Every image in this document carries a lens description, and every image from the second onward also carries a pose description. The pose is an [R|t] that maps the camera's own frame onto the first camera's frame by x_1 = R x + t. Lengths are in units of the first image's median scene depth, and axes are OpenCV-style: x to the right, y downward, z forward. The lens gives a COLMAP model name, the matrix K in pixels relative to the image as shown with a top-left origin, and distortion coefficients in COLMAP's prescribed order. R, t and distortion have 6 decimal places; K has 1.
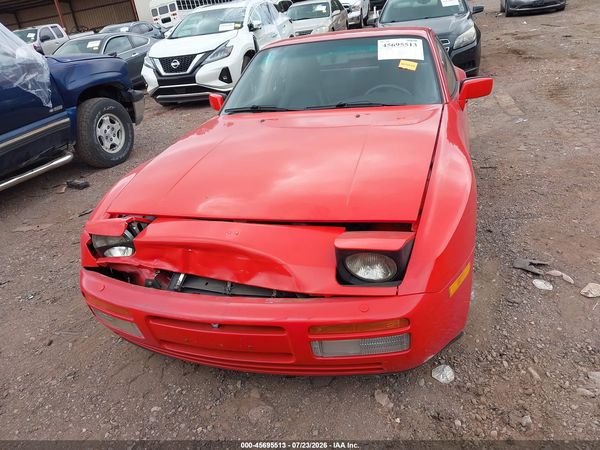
lens RADIAL K [[476.9, 0, 297.9], [0, 476.9, 224.0], [0, 0, 1]] dist [0.008534, -0.006124]
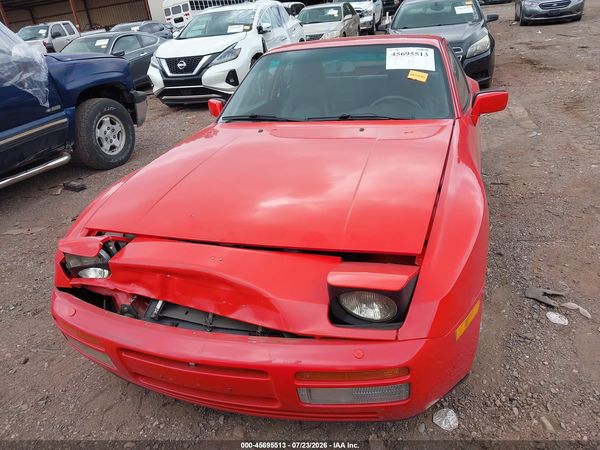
lens RADIAL K [[476.9, 0, 297.9], [0, 476.9, 224.0], [0, 0, 1]] dist [0.008534, -0.006124]
pose [[0.999397, 0.032077, -0.013305, 0.011314], [-0.032148, 0.999470, -0.005194, -0.019789], [0.013132, 0.005619, 0.999898, 0.041807]]
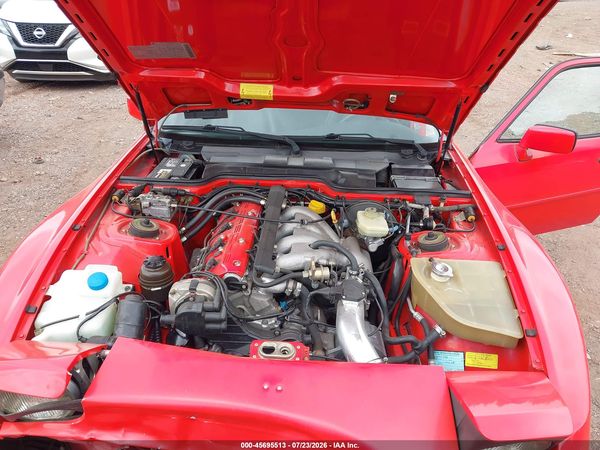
lens RADIAL K [[476.9, 0, 297.9], [0, 476.9, 224.0], [0, 0, 1]] dist [0.008534, -0.006124]
pose [[0.959739, 0.009219, 0.280742, -0.120274], [-0.018016, 0.999424, 0.028768, -0.086387], [-0.280315, -0.032667, 0.959352, 0.185242]]
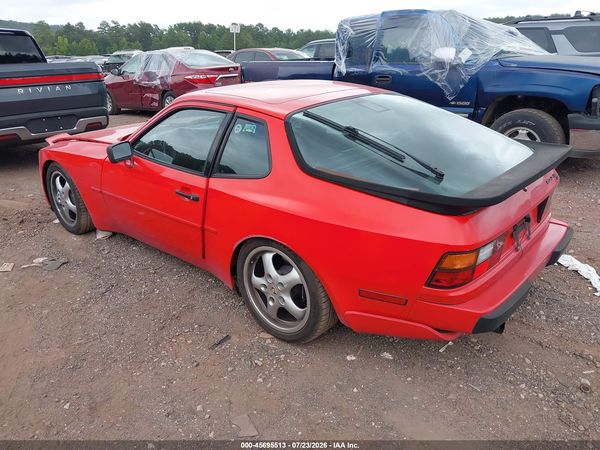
lens RADIAL K [[476.9, 0, 297.9], [0, 476.9, 224.0], [0, 0, 1]] dist [0.008534, -0.006124]
pose [[-0.396240, 0.440546, -0.805551, 0.787009], [-0.314550, 0.759137, 0.569885, -0.615859], [0.862585, 0.479197, -0.162226, 1.100444]]
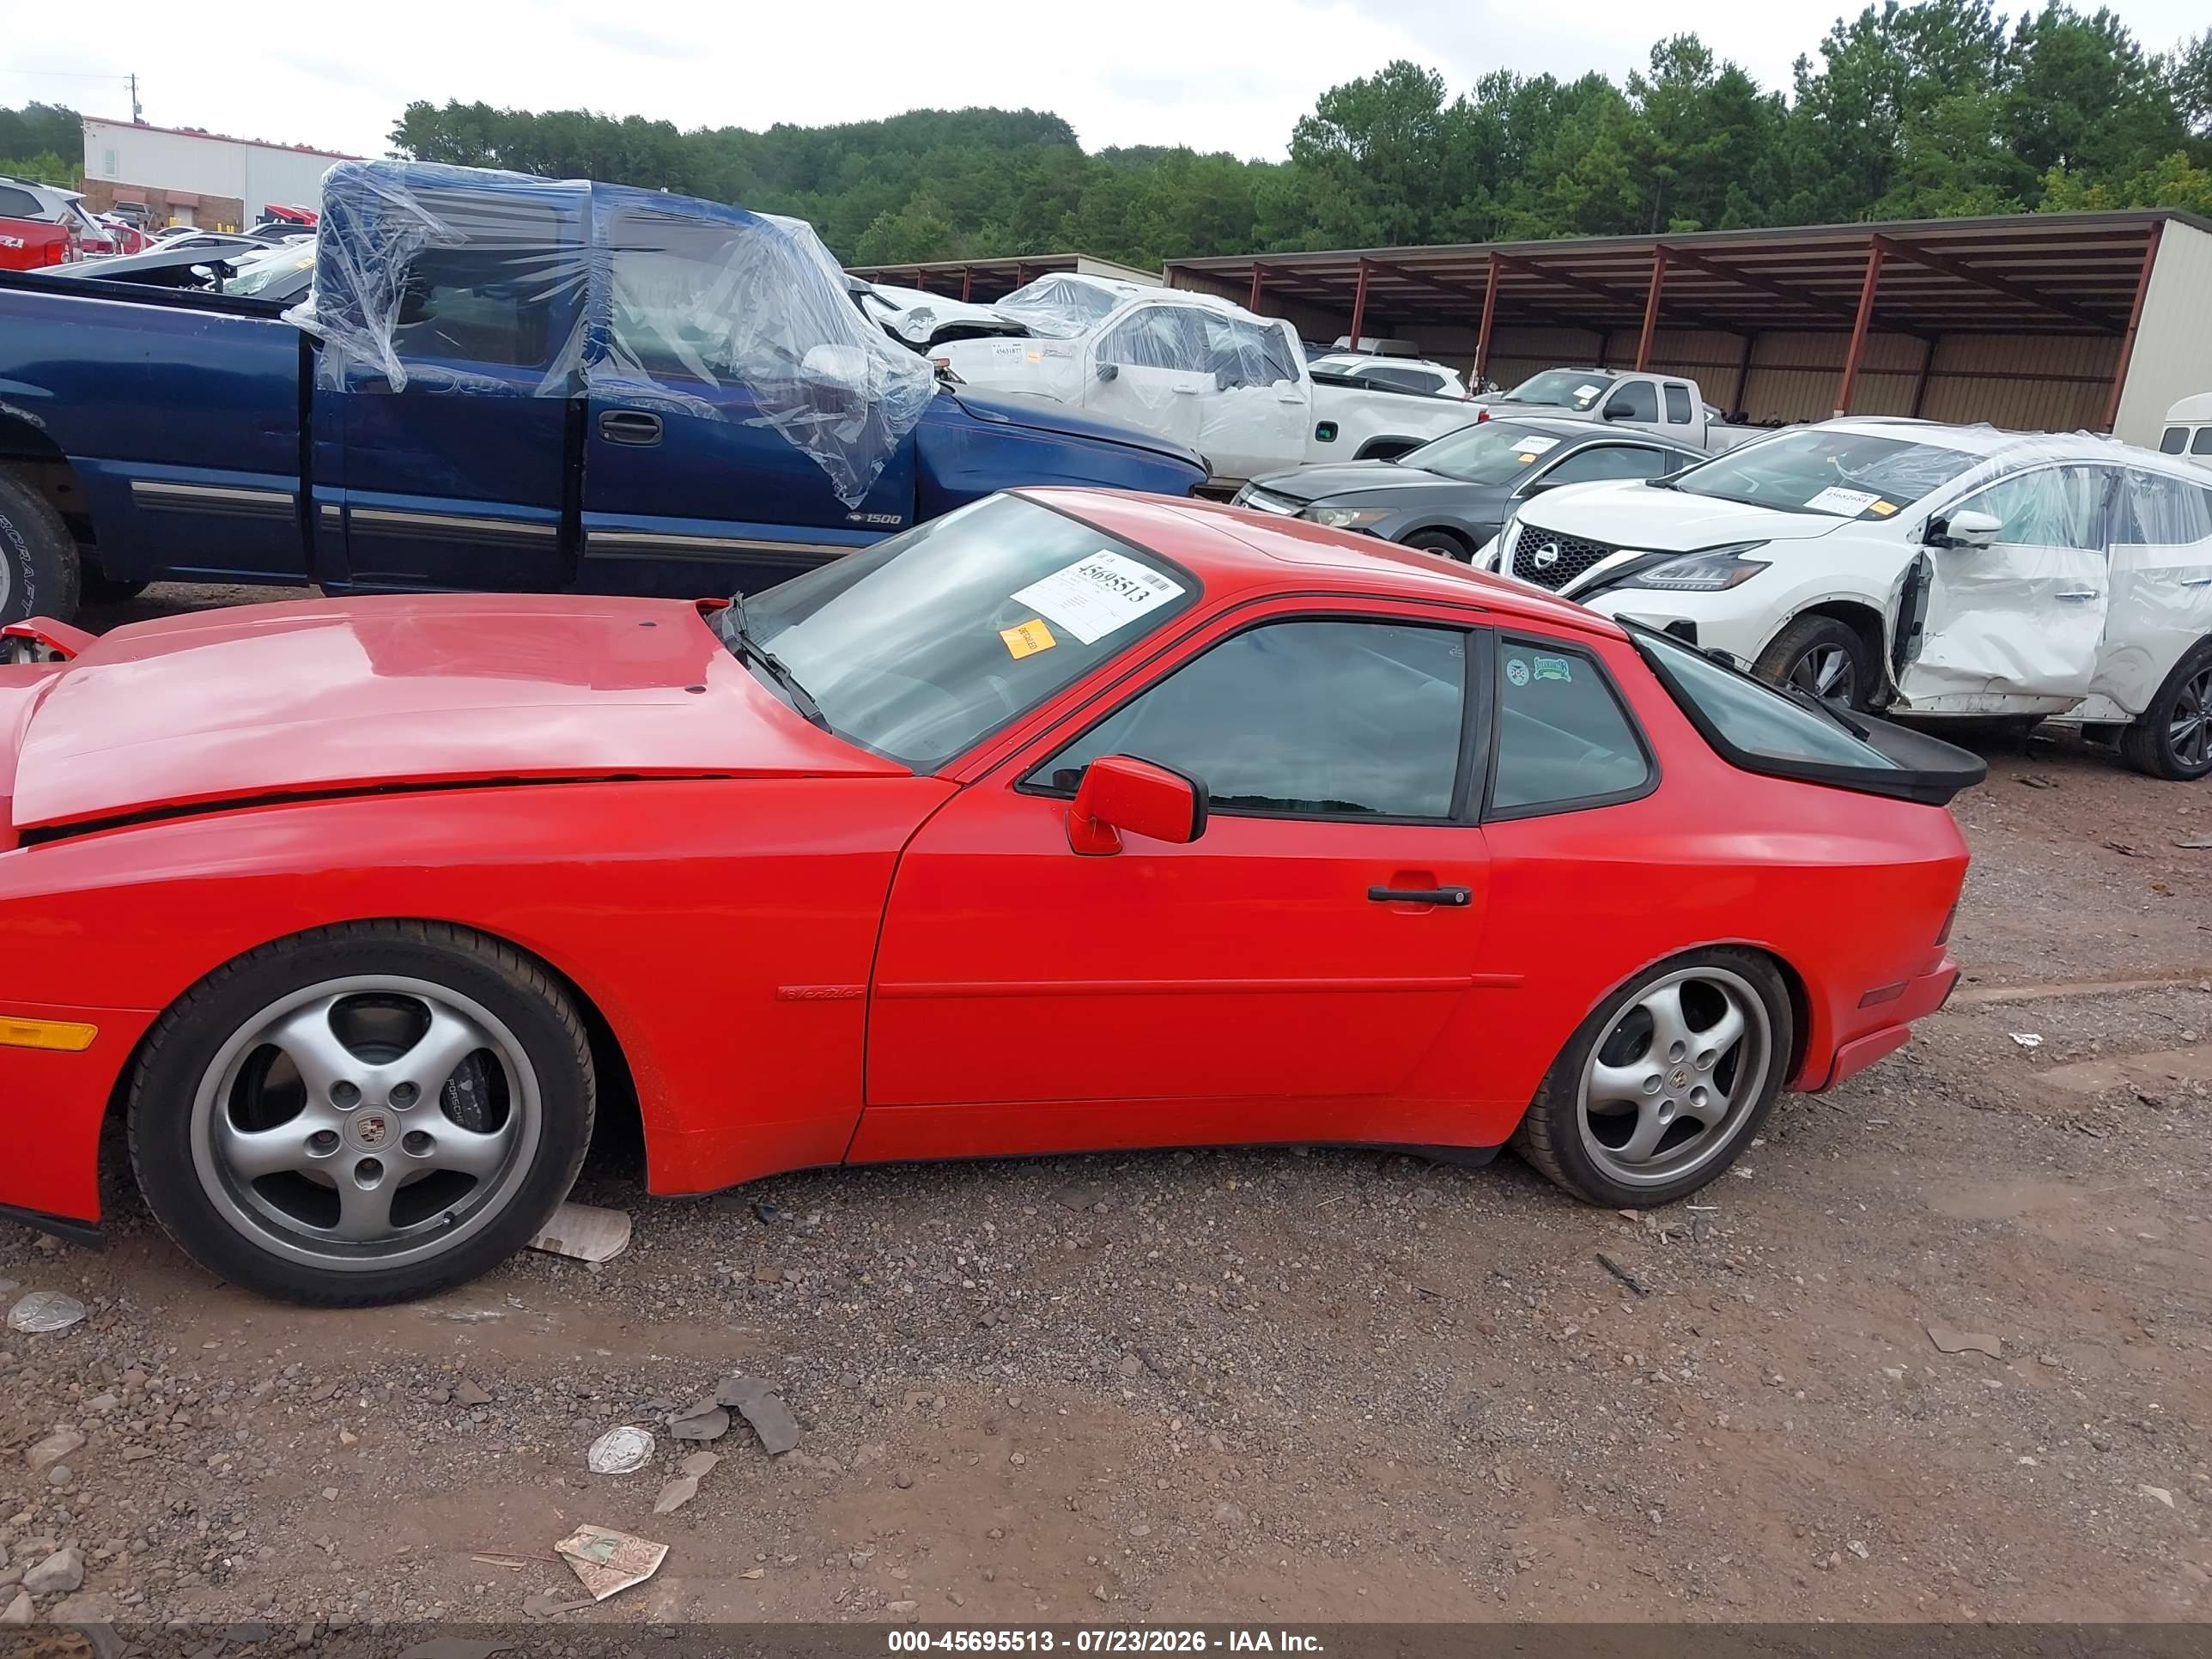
lens RADIAL K [[1758.3, 0, 1098.2], [0, 1758.3, 825.9], [0, 0, 1]] dist [0.008534, -0.006124]
pose [[0.610959, 0.400139, -0.683095, 0.717229], [-0.503902, 0.862053, 0.054278, -0.216796], [0.610583, 0.311051, 0.728310, 0.193633]]
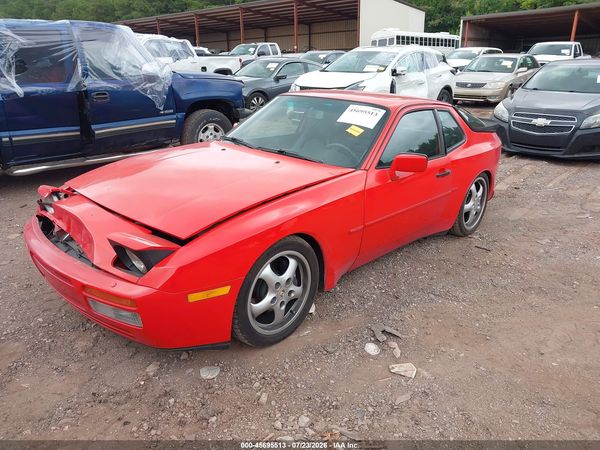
lens RADIAL K [[476.9, 0, 297.9], [0, 476.9, 224.0], [0, 0, 1]] dist [0.008534, -0.006124]
pose [[0.892495, 0.266616, -0.363825, 0.400345], [-0.287485, 0.957779, -0.003352, -0.053297], [0.347570, 0.107585, 0.931461, -0.050976]]
